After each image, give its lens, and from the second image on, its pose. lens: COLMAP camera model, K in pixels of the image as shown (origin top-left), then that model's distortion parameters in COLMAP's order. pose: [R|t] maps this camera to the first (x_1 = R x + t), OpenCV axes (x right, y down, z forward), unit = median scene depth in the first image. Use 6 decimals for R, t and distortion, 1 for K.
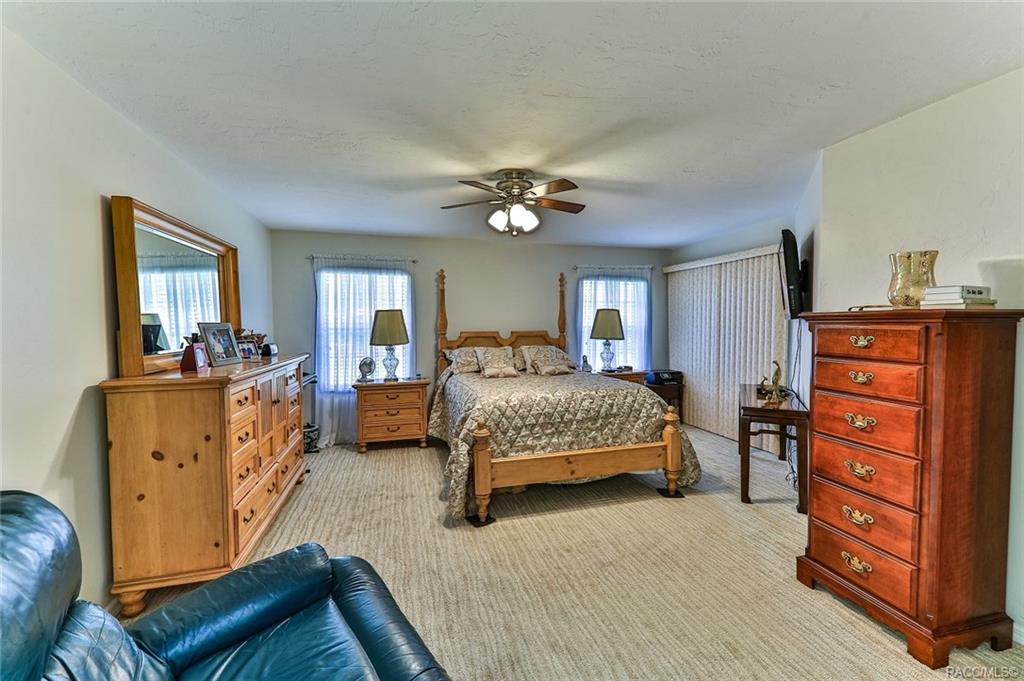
lens RADIAL K [[415.5, 0, 509.0], [0, 415.5, 341.8], [0, 0, 1]] dist [-0.000323, -0.000004]
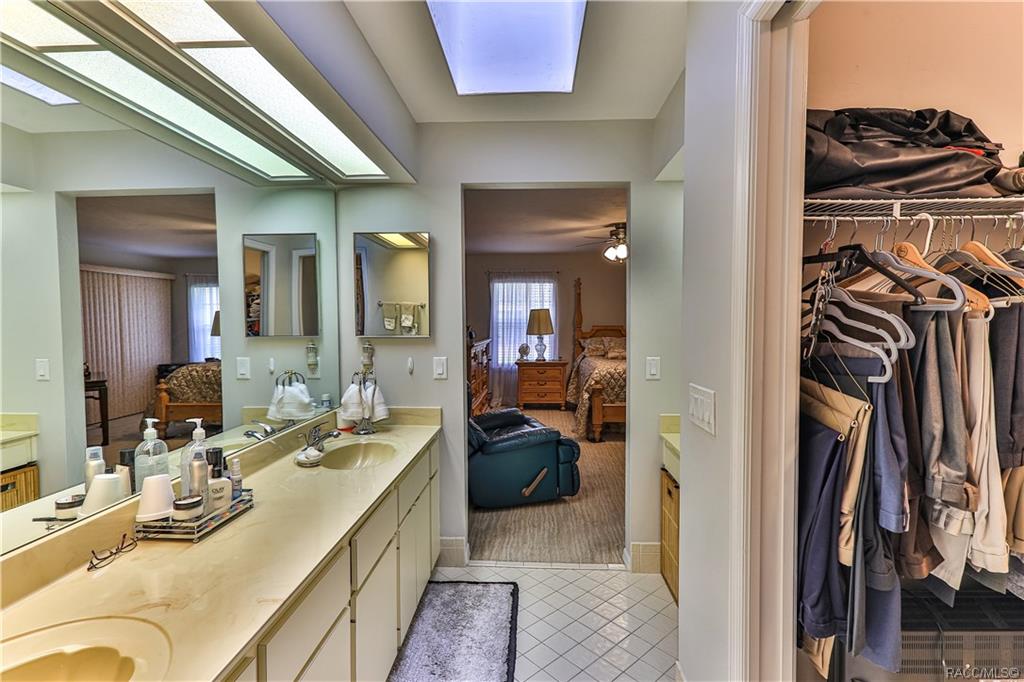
lens RADIAL K [[459.6, 0, 510.7], [0, 459.6, 342.0], [0, 0, 1]] dist [-0.001805, -0.000055]
pose [[0.947222, 0.015364, -0.320210, 0.111273], [-0.013431, 0.999876, 0.008245, 0.020545], [0.320297, -0.003509, 0.947311, -0.483220]]
